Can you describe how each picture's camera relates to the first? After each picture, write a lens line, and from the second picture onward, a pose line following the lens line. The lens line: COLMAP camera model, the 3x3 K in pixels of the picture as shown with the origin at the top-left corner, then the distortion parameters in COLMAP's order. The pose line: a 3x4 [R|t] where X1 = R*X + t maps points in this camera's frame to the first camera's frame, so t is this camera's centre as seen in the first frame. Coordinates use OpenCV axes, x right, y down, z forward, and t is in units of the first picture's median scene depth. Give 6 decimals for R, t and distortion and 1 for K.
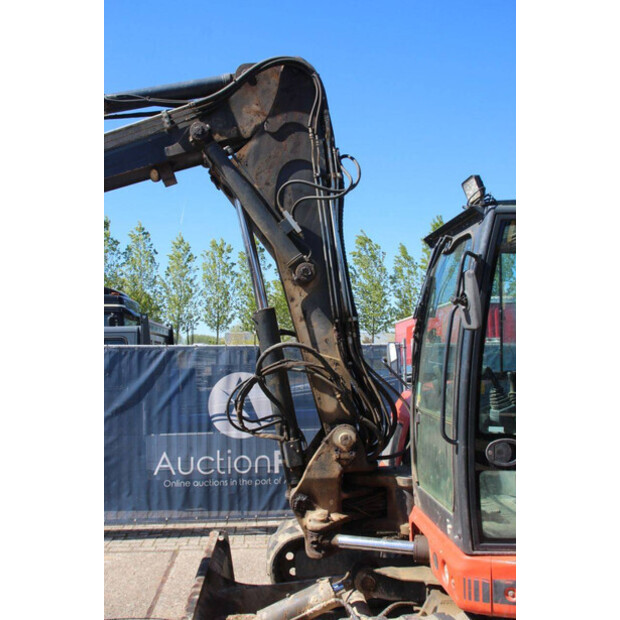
lens RADIAL K [[605.5, 0, 308.5], [0, 605.5, 309.4], [0, 0, 1]] dist [-0.095030, 0.004141]
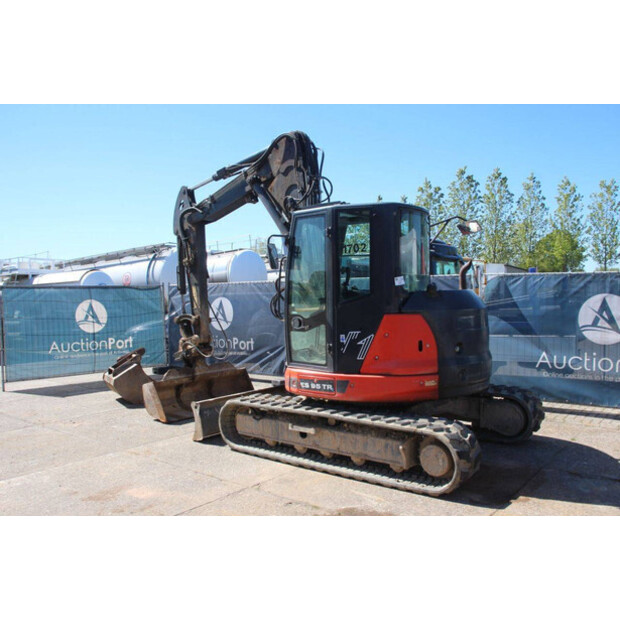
lens RADIAL K [[564.6, 0, 310.0], [0, 564.6, 310.0], [0, 0, 1]] dist [-0.116189, 0.010132]
pose [[0.736714, 0.016714, -0.675998, 1.227590], [0.056106, 0.994737, 0.085739, 0.008847], [0.673873, -0.101093, 0.731899, -0.348686]]
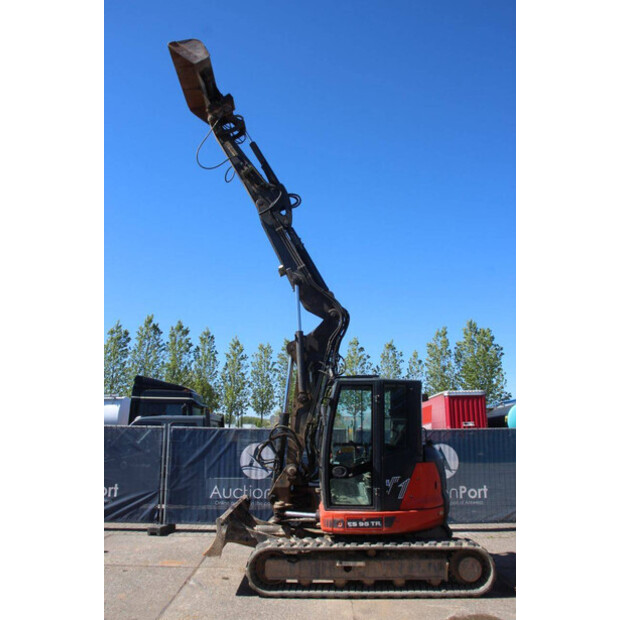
lens RADIAL K [[519.3, 0, 310.0], [0, 519.3, 310.0], [0, 0, 1]] dist [-0.177070, 0.166907]
pose [[0.997688, -0.002484, -0.067914, 0.242270], [-0.008625, 0.986624, -0.162782, -0.069454], [0.067410, 0.162992, 0.984322, -0.945907]]
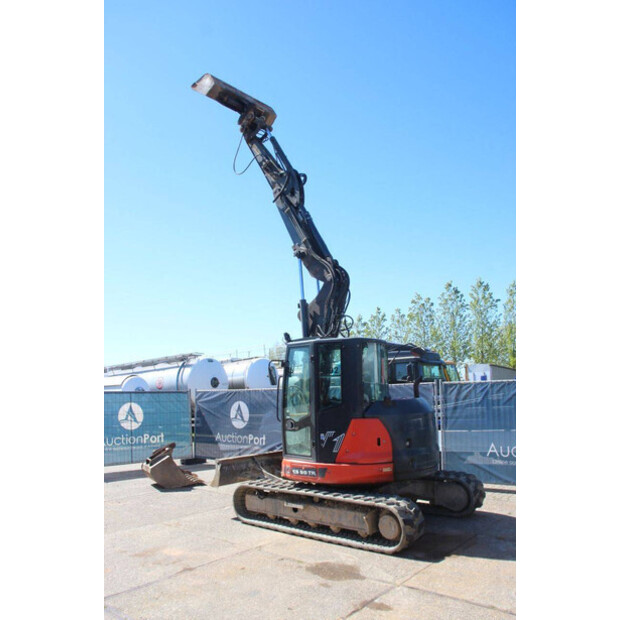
lens RADIAL K [[519.3, 0, 310.0], [0, 519.3, 310.0], [0, 0, 1]] dist [-0.177070, 0.166907]
pose [[0.718185, -0.116614, -0.686012, 1.540916], [0.066527, 0.992849, -0.099125, -0.049782], [0.692665, 0.025552, 0.720807, -0.560278]]
